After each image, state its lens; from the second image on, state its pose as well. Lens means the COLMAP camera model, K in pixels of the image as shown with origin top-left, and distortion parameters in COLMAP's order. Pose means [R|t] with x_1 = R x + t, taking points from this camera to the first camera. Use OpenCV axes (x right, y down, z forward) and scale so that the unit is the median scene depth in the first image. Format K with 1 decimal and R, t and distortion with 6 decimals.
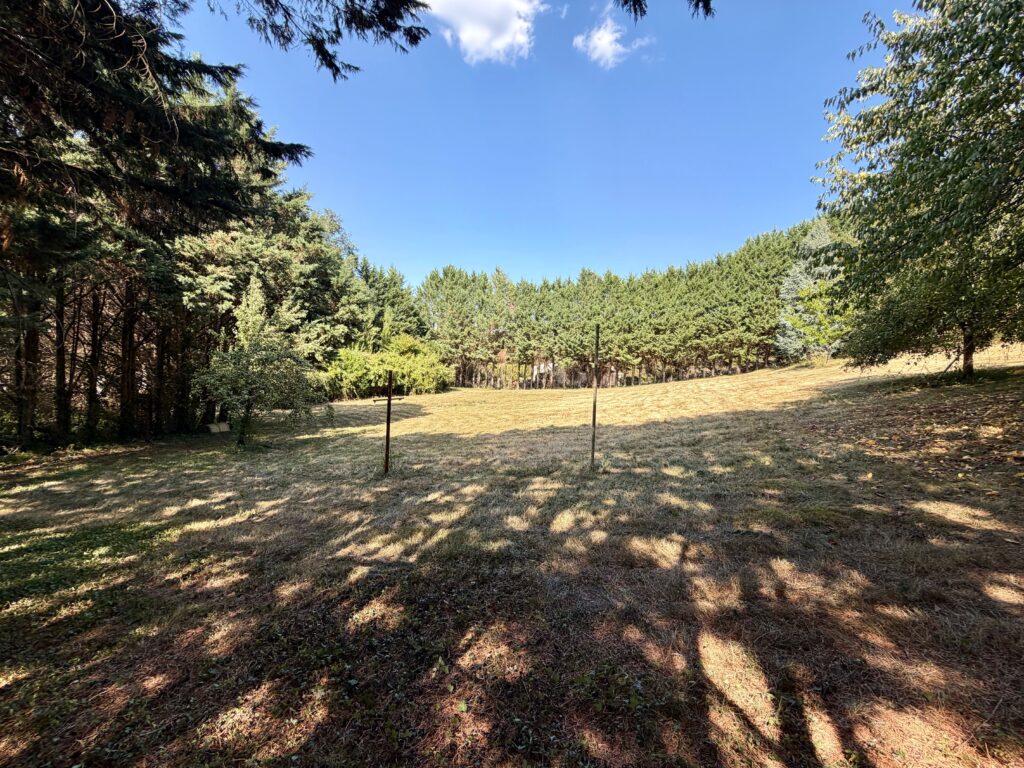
lens RADIAL K [[409.1, 0, 513.2], [0, 409.1, 387.9], [0, 0, 1]] dist [0.002920, -0.000643]
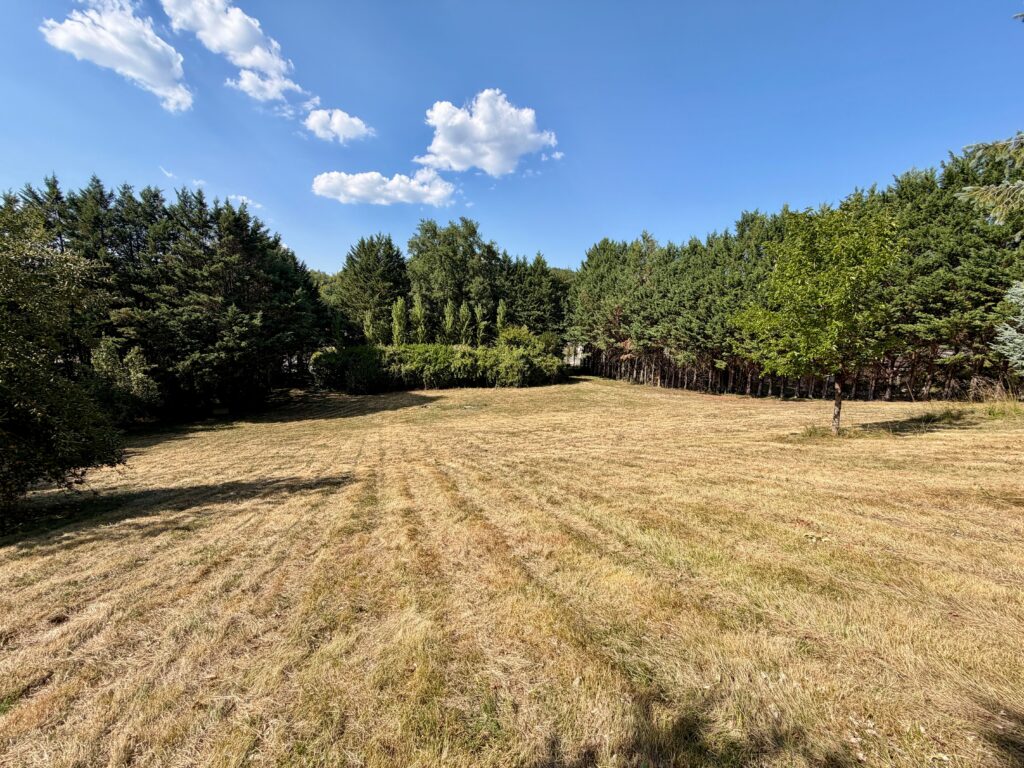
lens RADIAL K [[409.1, 0, 504.7], [0, 409.1, 386.6], [0, 0, 1]] dist [0.002920, -0.000643]
pose [[0.654354, 0.088941, -0.750939, 0.470038], [-0.027181, 0.995184, 0.094183, -0.071240], [0.755699, -0.041218, 0.653620, 0.298317]]
